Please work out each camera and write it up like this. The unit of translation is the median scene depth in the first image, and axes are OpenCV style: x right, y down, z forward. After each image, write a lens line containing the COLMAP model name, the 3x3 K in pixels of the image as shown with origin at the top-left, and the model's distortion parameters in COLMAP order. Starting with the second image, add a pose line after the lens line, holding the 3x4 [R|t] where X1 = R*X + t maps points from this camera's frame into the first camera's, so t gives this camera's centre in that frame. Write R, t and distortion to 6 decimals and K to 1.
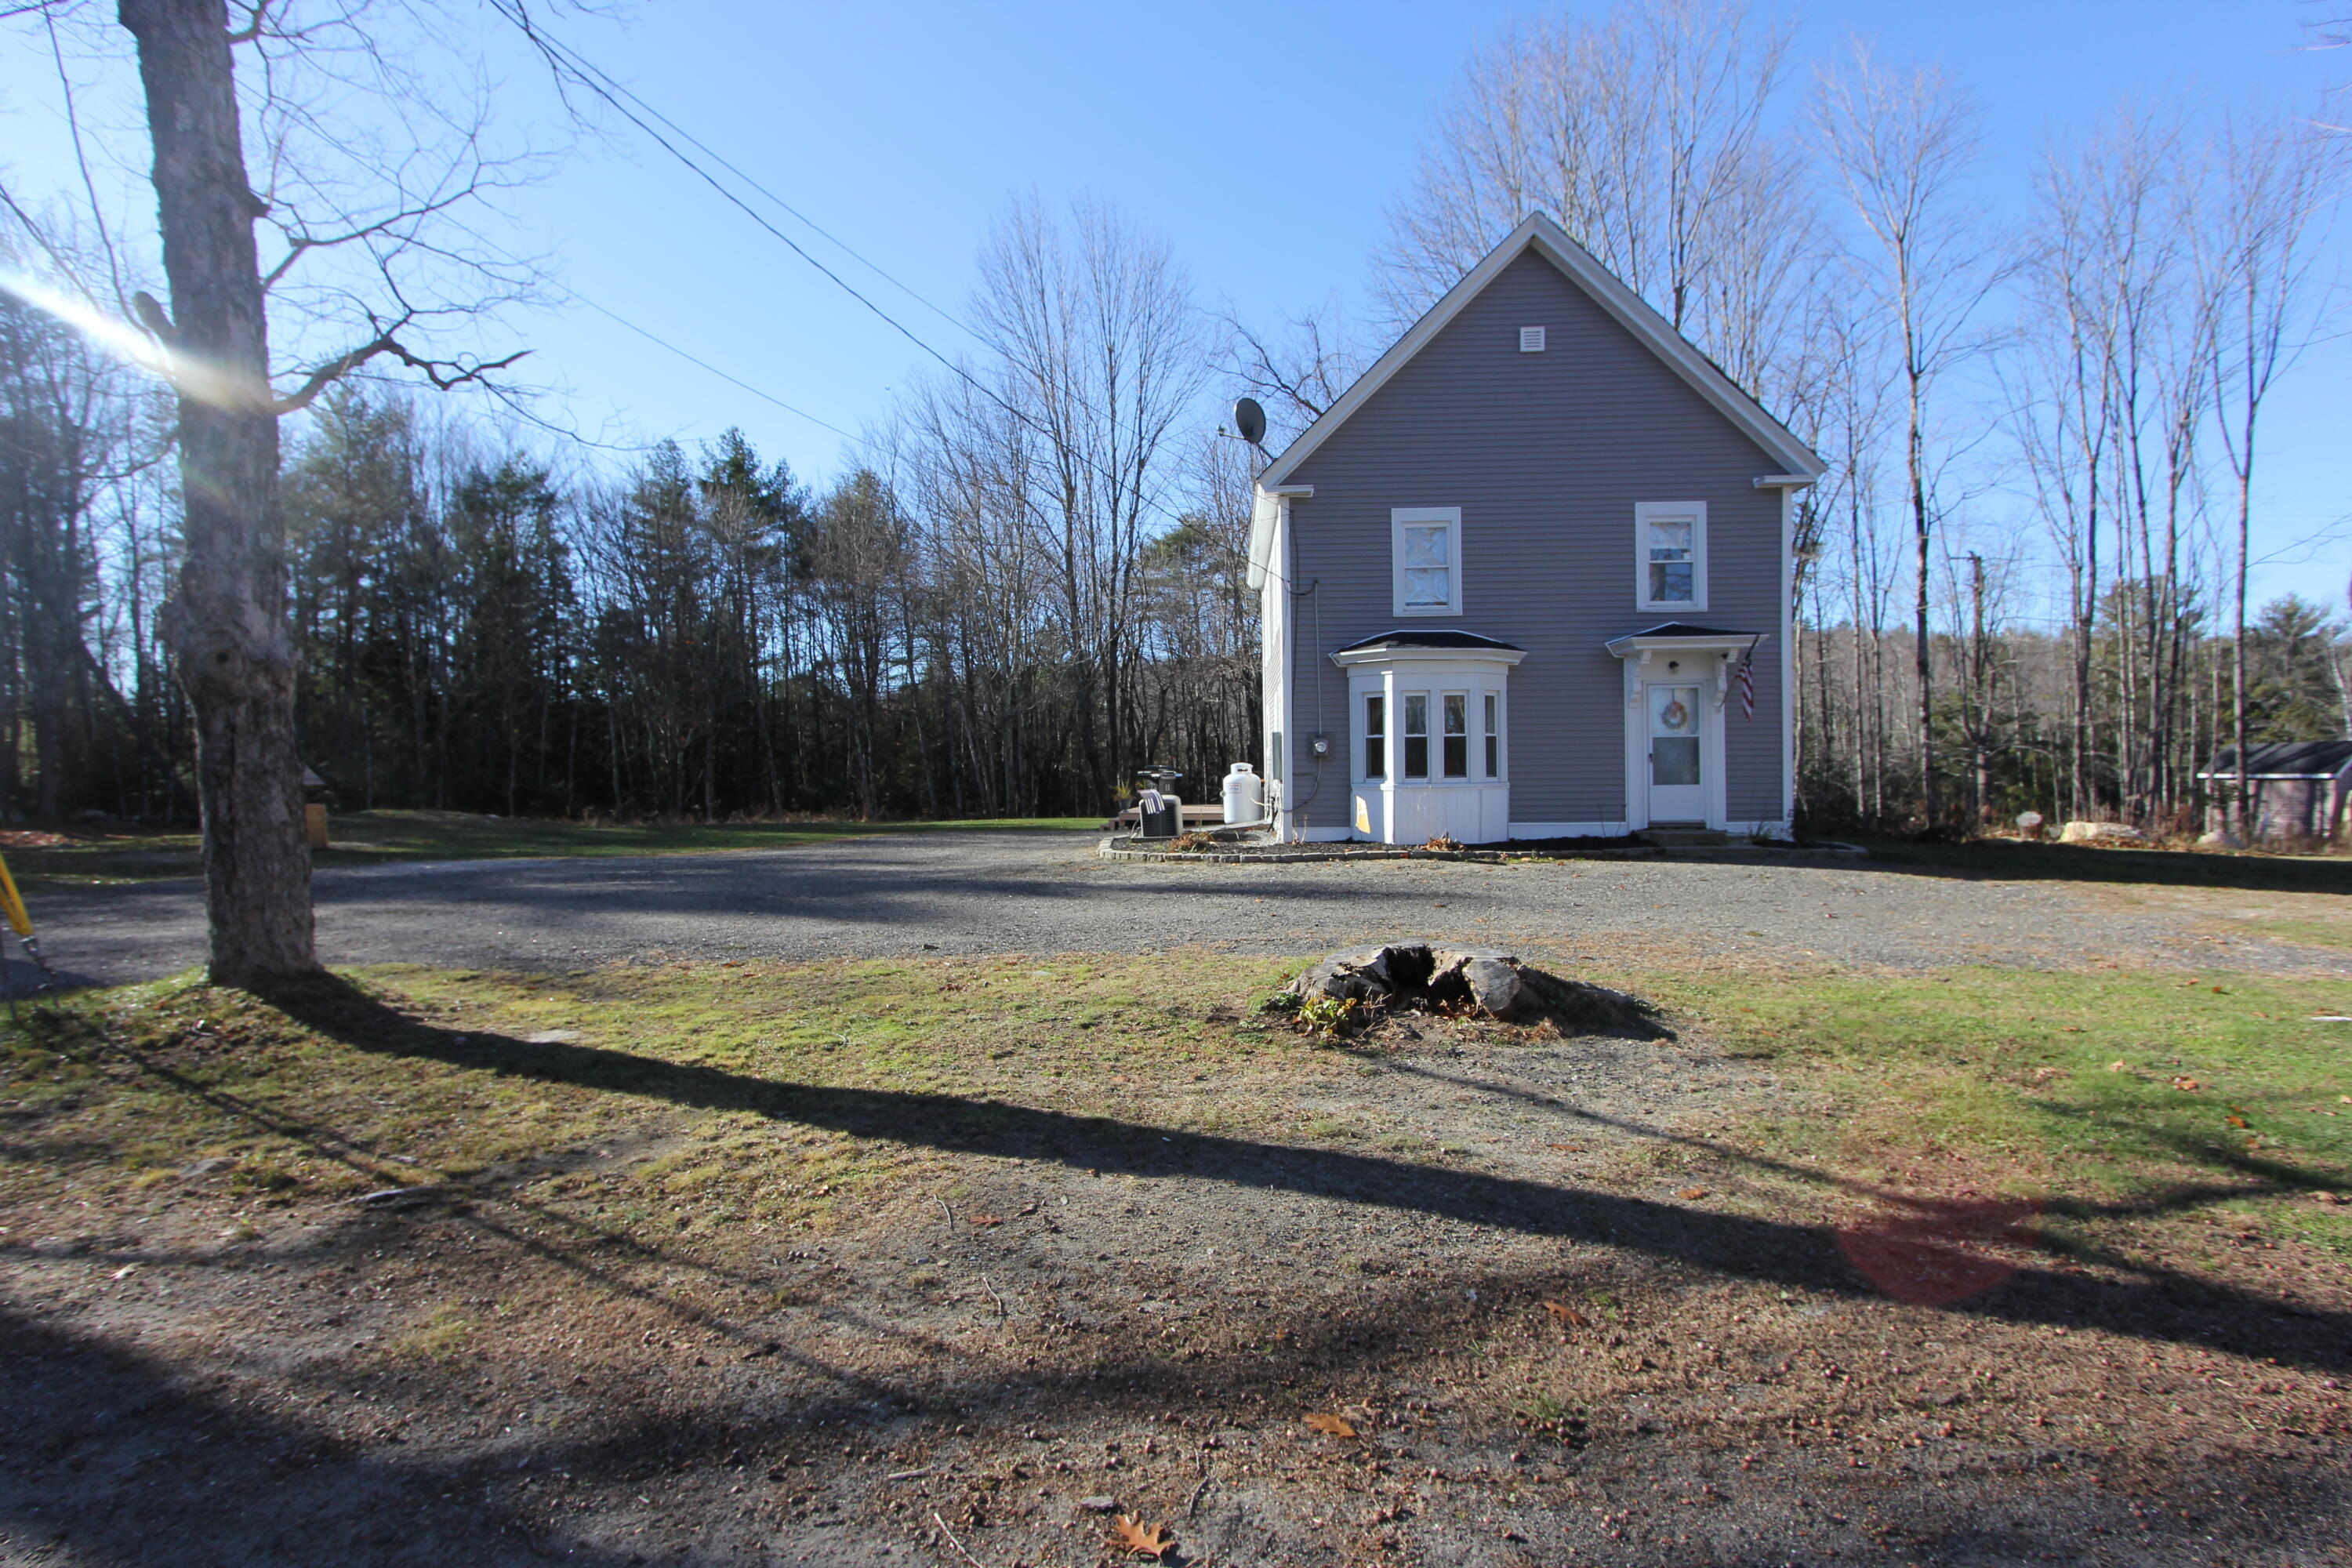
lens RADIAL K [[1133.6, 0, 1176.0], [0, 1133.6, 784.0], [0, 0, 1]] dist [-0.002877, 0.005350]
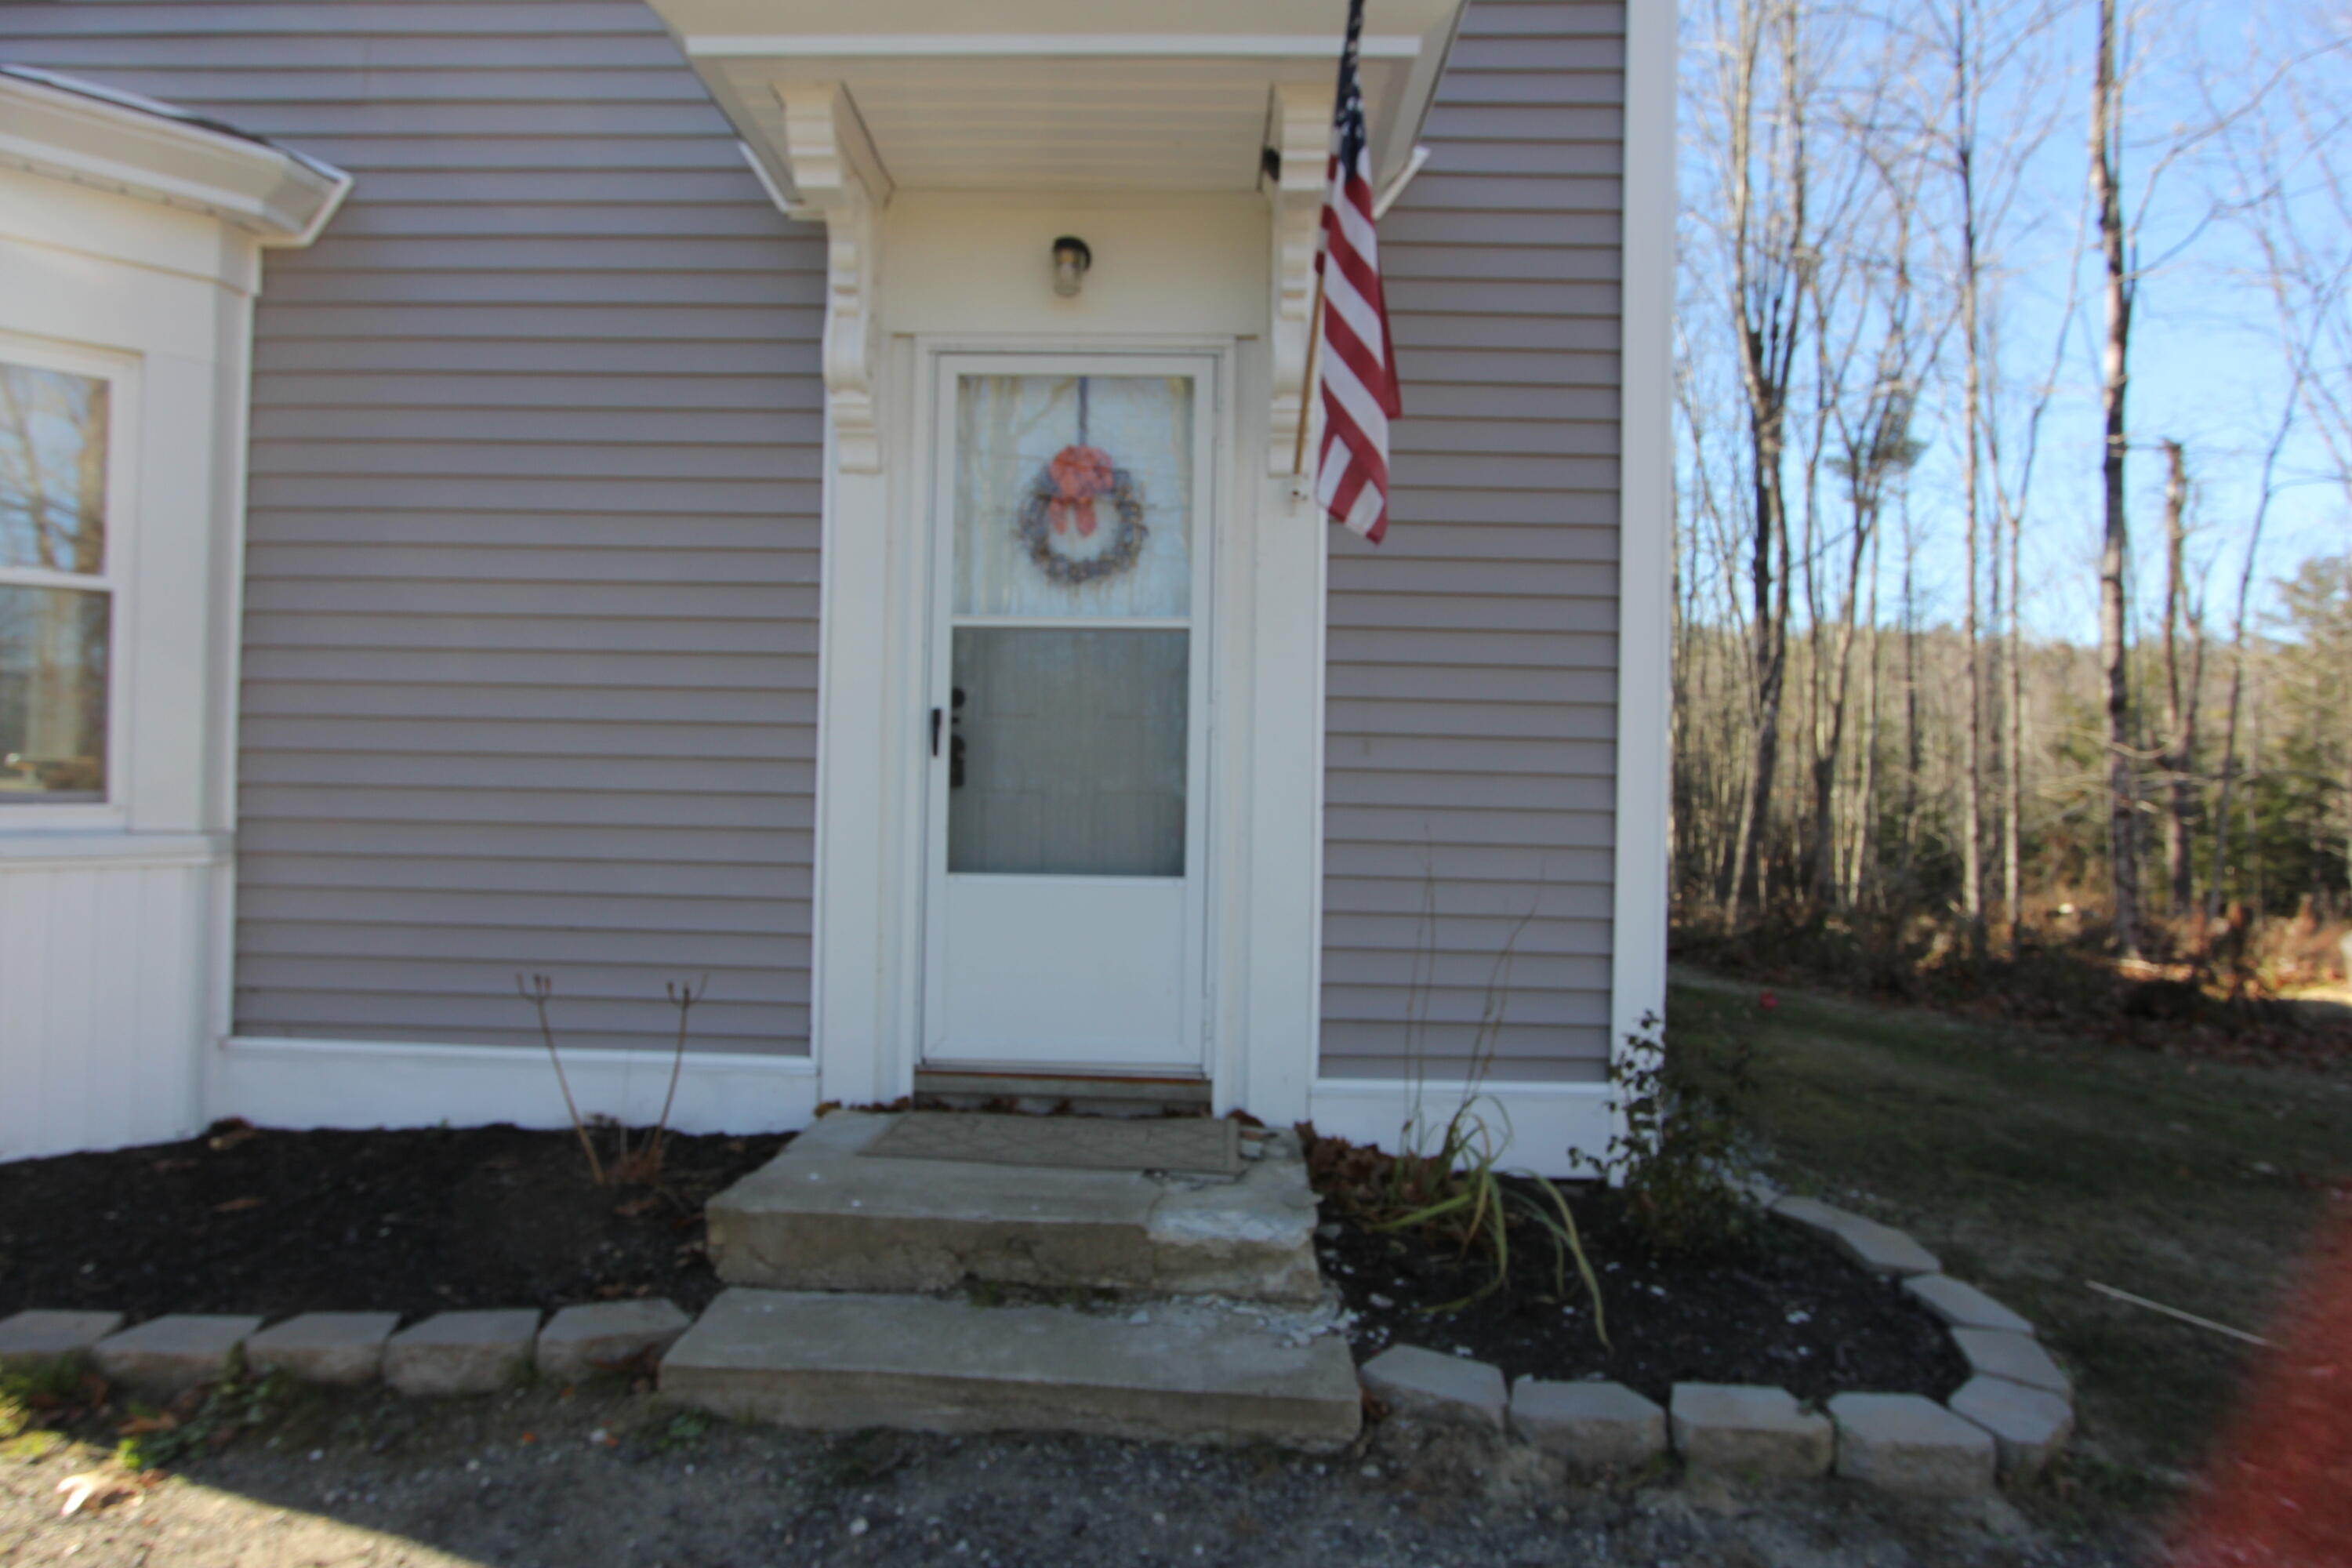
lens RADIAL K [[1334.6, 0, 1176.0], [0, 1334.6, 784.0], [0, 0, 1]] dist [0.003159, 0.000821]
pose [[0.999552, 0.026250, 0.014396, 0.455035], [-0.026034, 0.999549, -0.014974, -0.011910], [-0.014783, 0.014593, 0.999784, 0.771978]]
